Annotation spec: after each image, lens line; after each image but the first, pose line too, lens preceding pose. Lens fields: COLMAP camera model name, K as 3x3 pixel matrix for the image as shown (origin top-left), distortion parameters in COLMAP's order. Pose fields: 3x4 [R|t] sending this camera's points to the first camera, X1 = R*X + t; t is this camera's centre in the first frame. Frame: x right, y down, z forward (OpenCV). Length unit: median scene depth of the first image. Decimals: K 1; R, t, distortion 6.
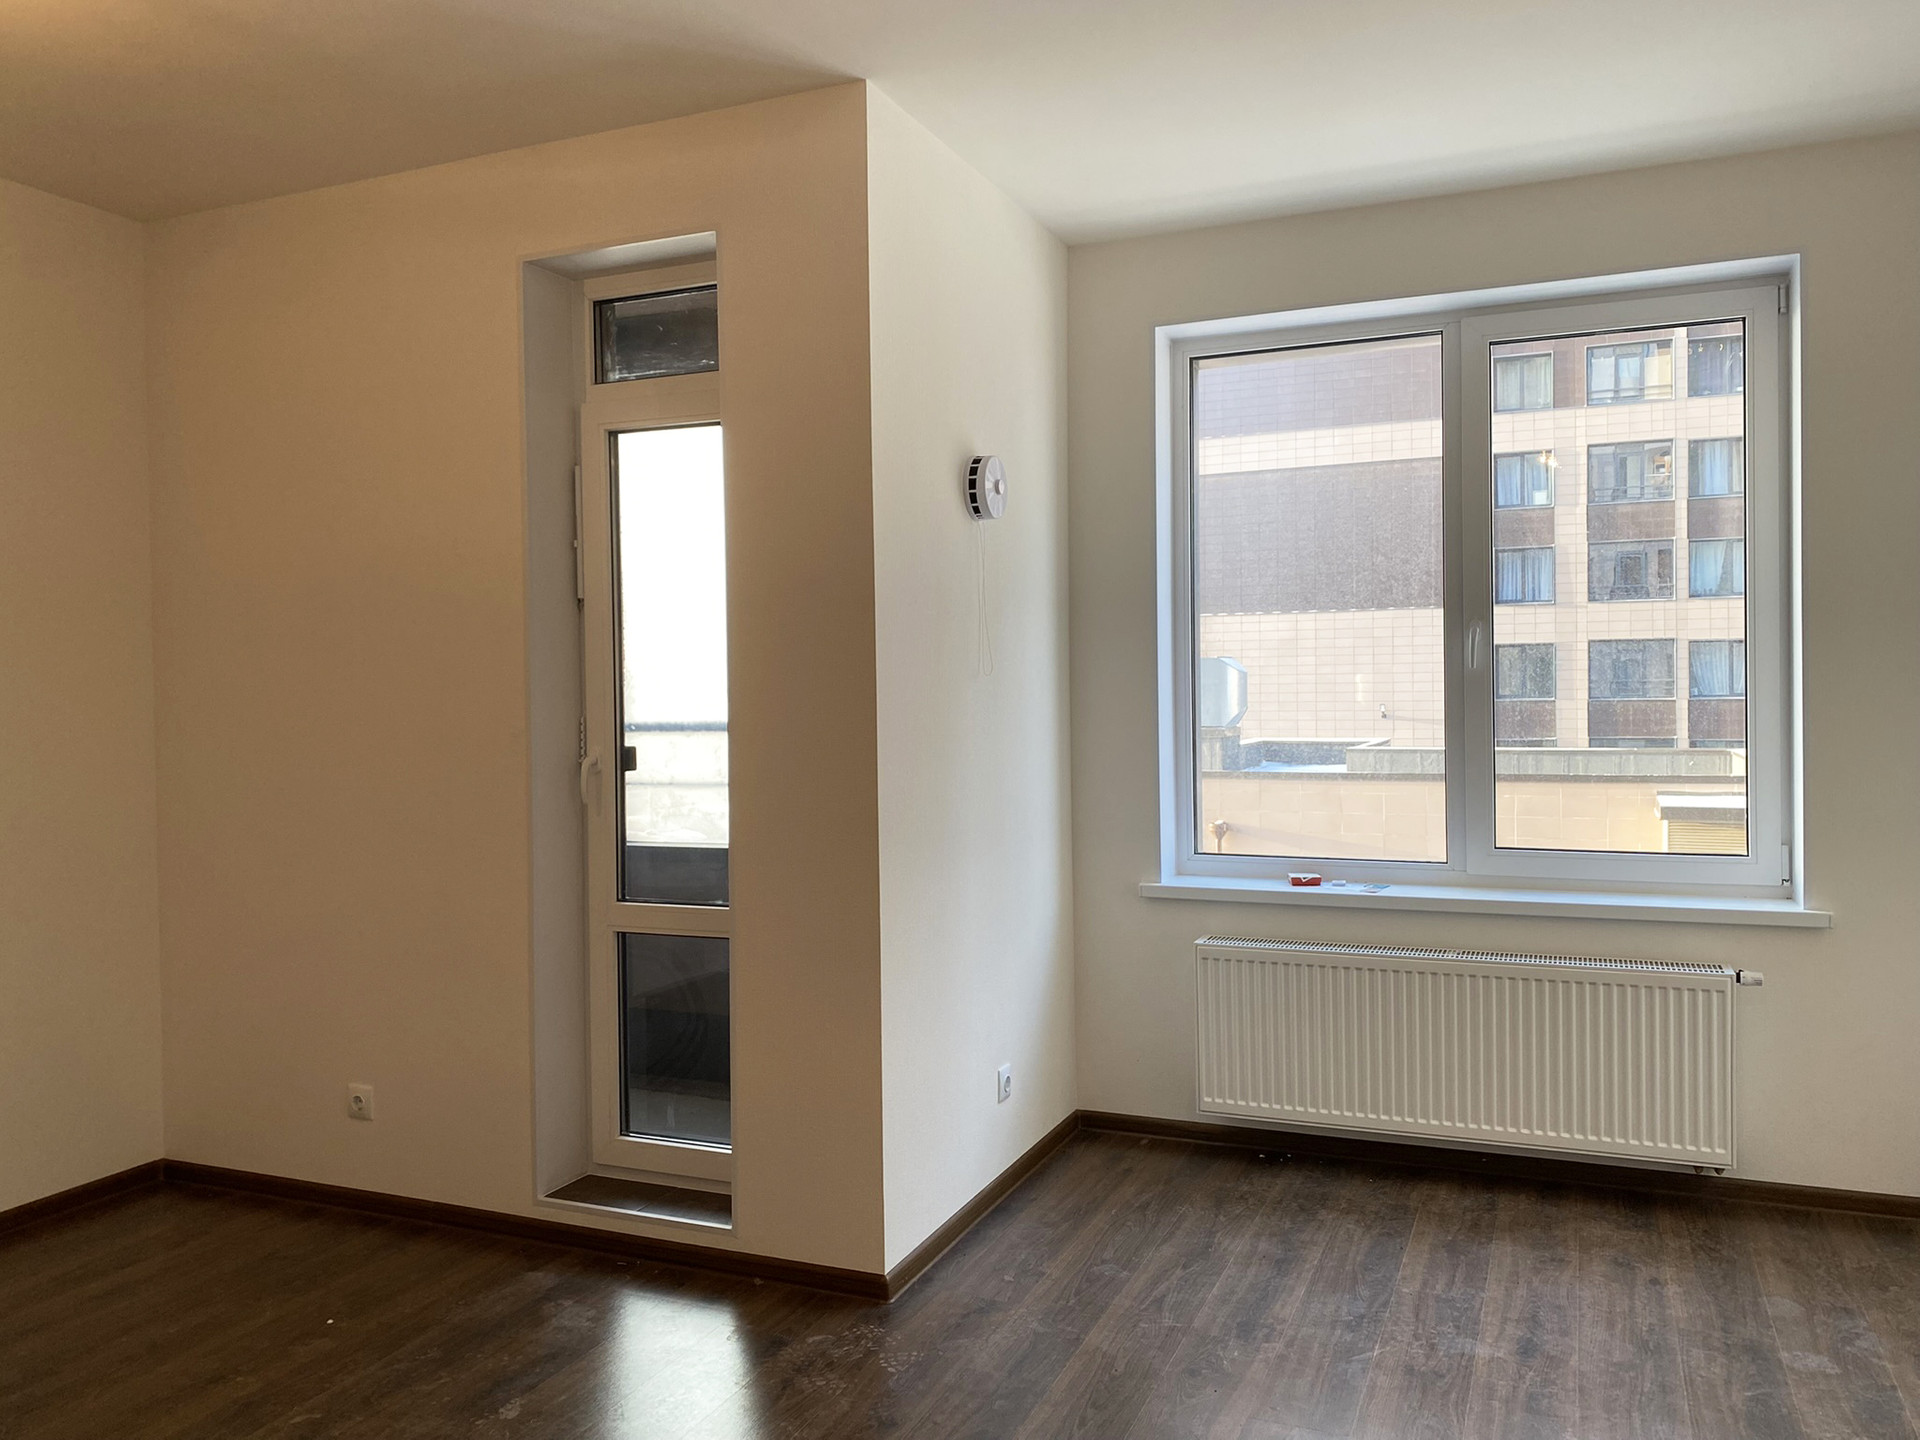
lens RADIAL K [[1459.2, 0, 952.9], [0, 1459.2, 711.7], [0, 0, 1]] dist [0.029410, -0.020730]
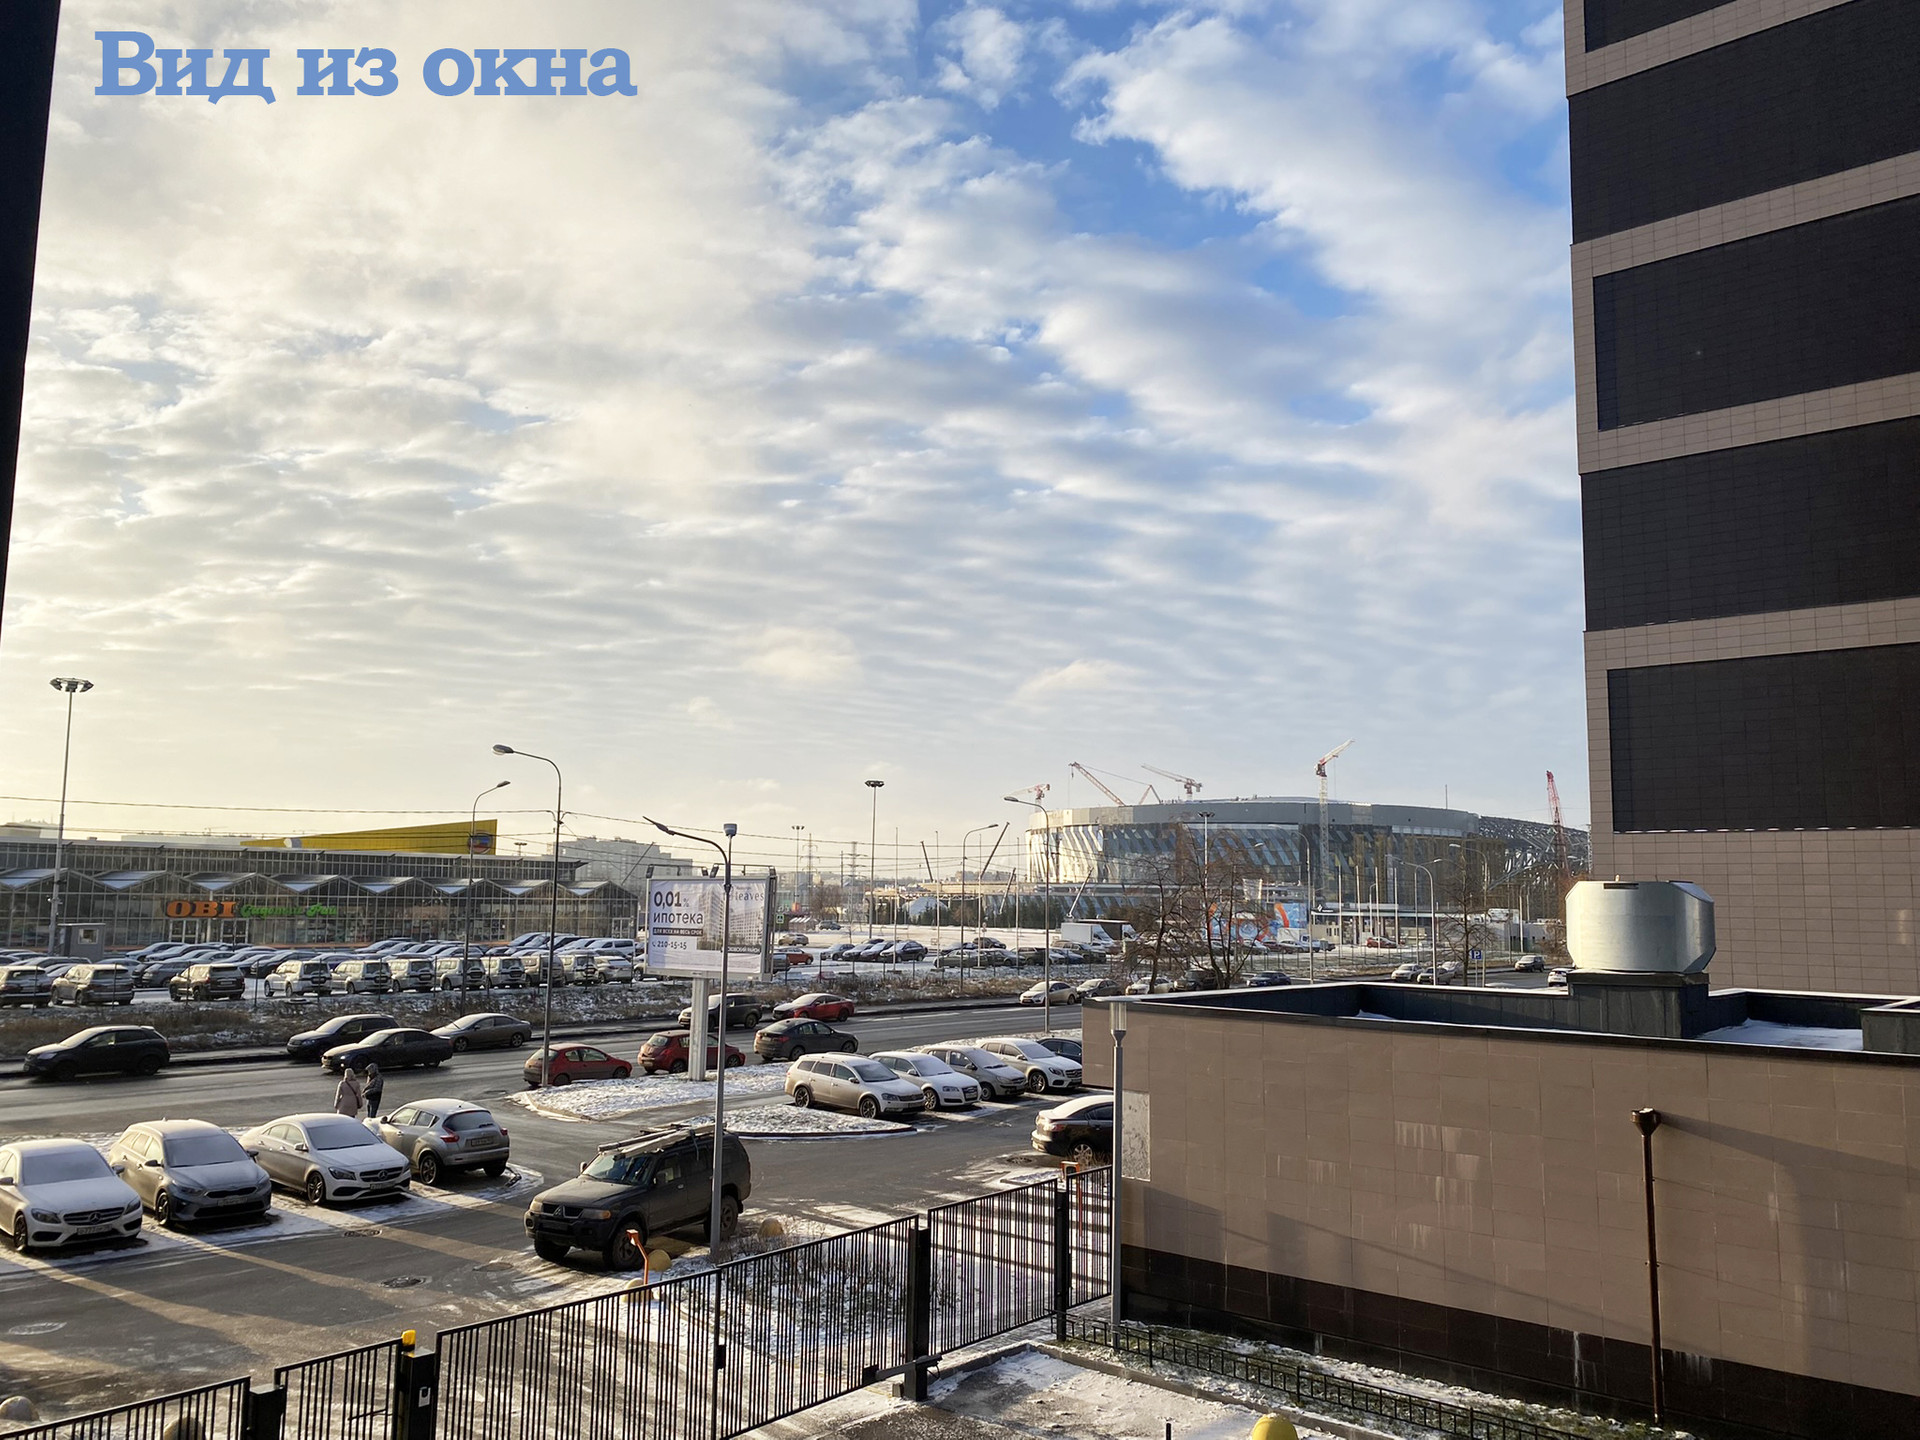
lens RADIAL K [[1459.2, 0, 958.7], [0, 1459.2, 727.6], [0, 0, 1]] dist [0.029410, -0.020730]
pose [[0.953337, -0.011983, -0.301669, 0.468362], [-0.029496, 0.990735, -0.132569, -0.032238], [0.300463, 0.135281, 0.944151, 1.074407]]
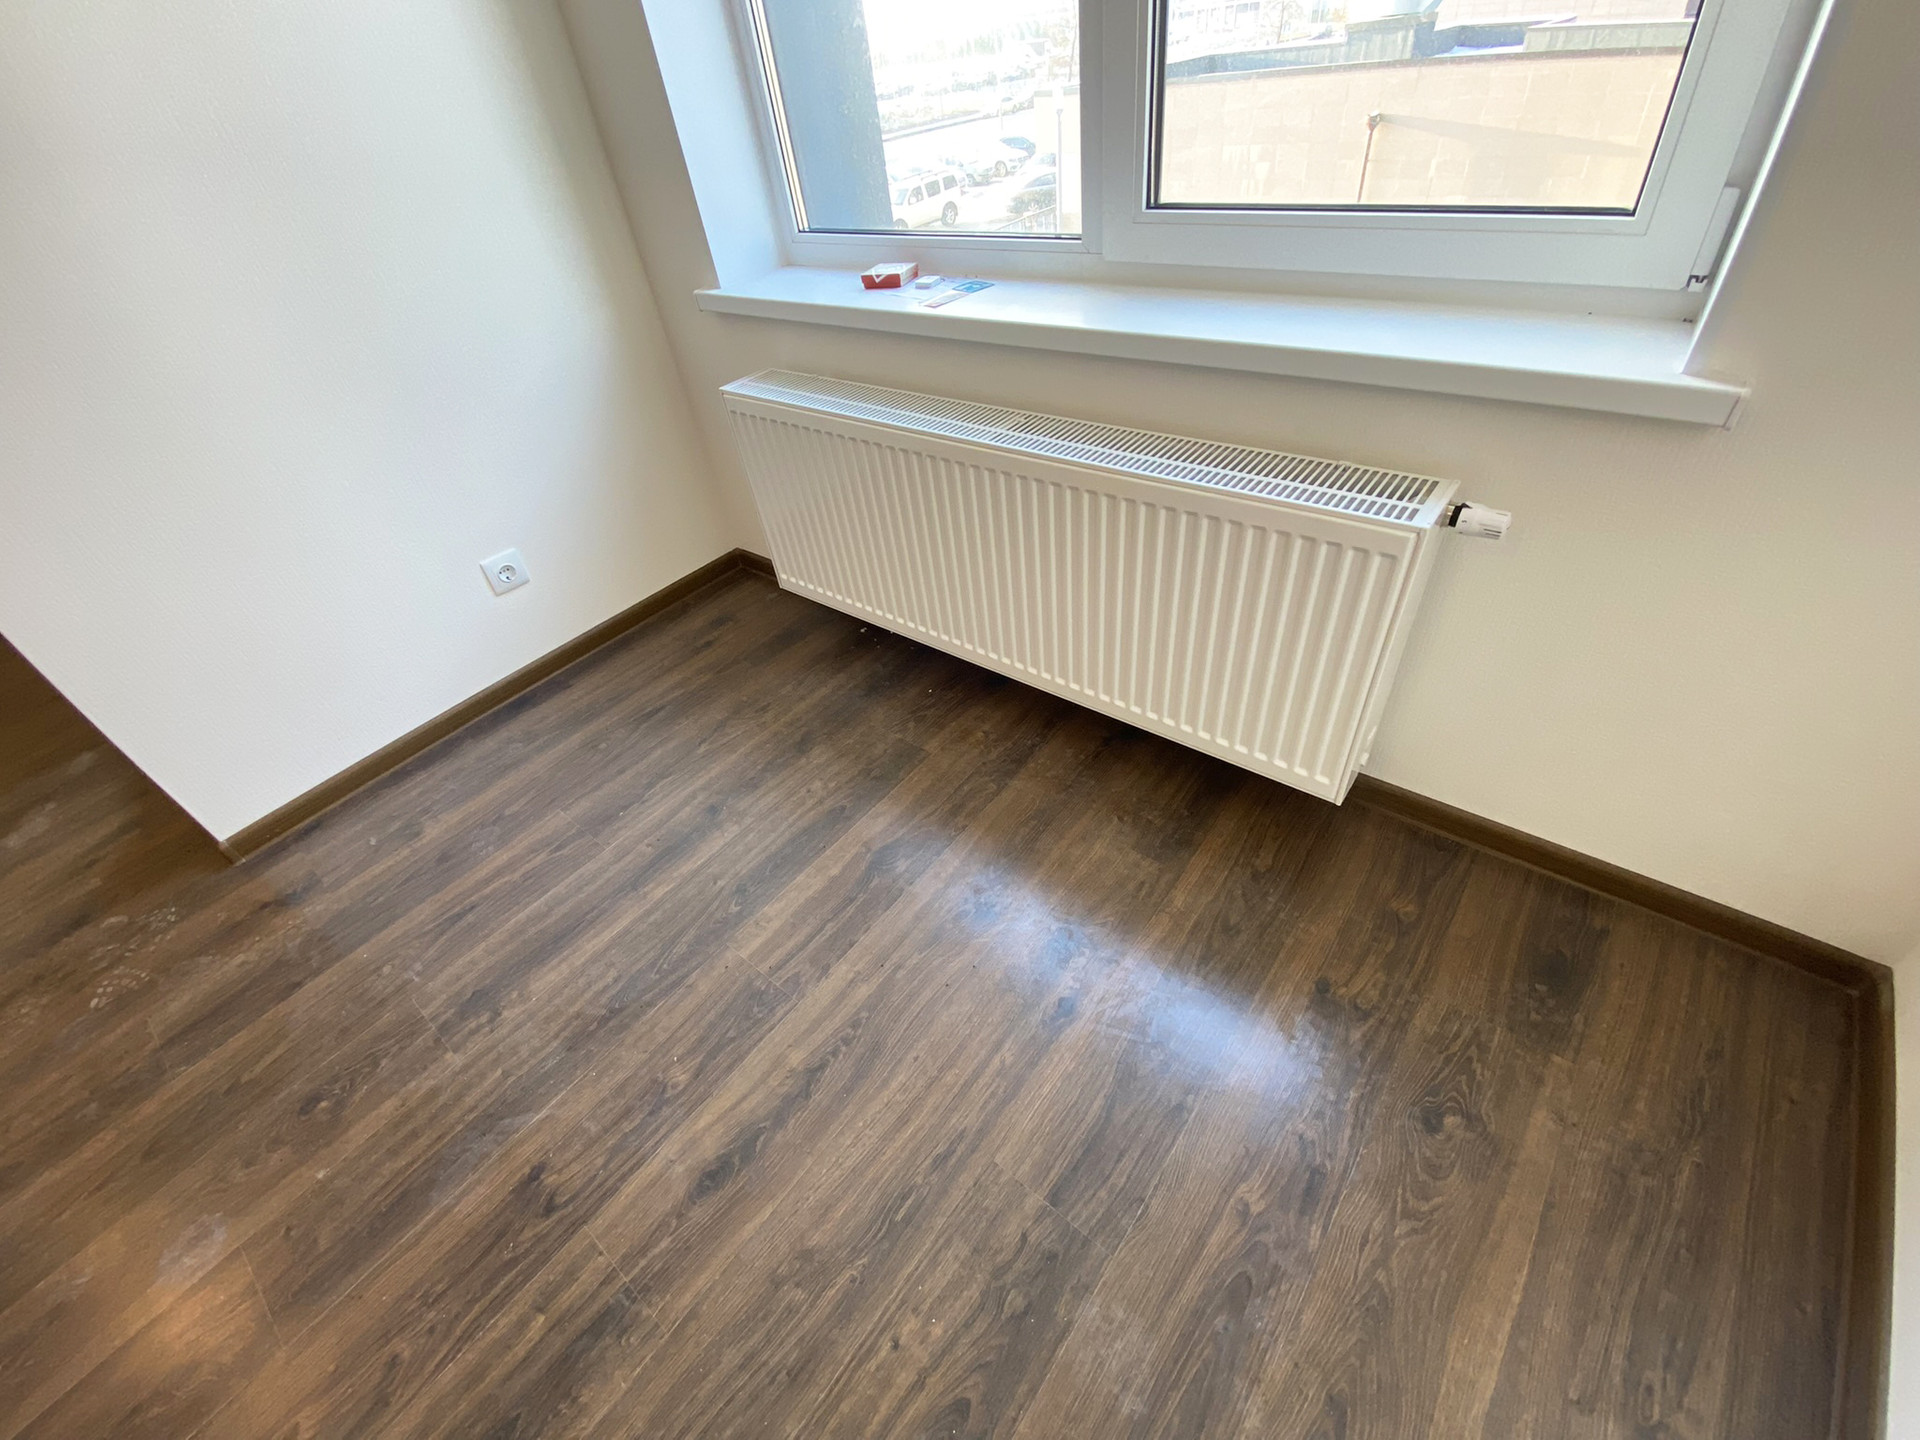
lens RADIAL K [[771.2, 0, 957.5], [0, 771.2, 715.3], [0, 0, 1]] dist [-0.004710, -0.007138]
pose [[0.956780, 0.111651, -0.268526, 0.449118], [0.094109, 0.754807, 0.649161, 0.047808], [0.275165, -0.646375, 0.711677, 0.726410]]
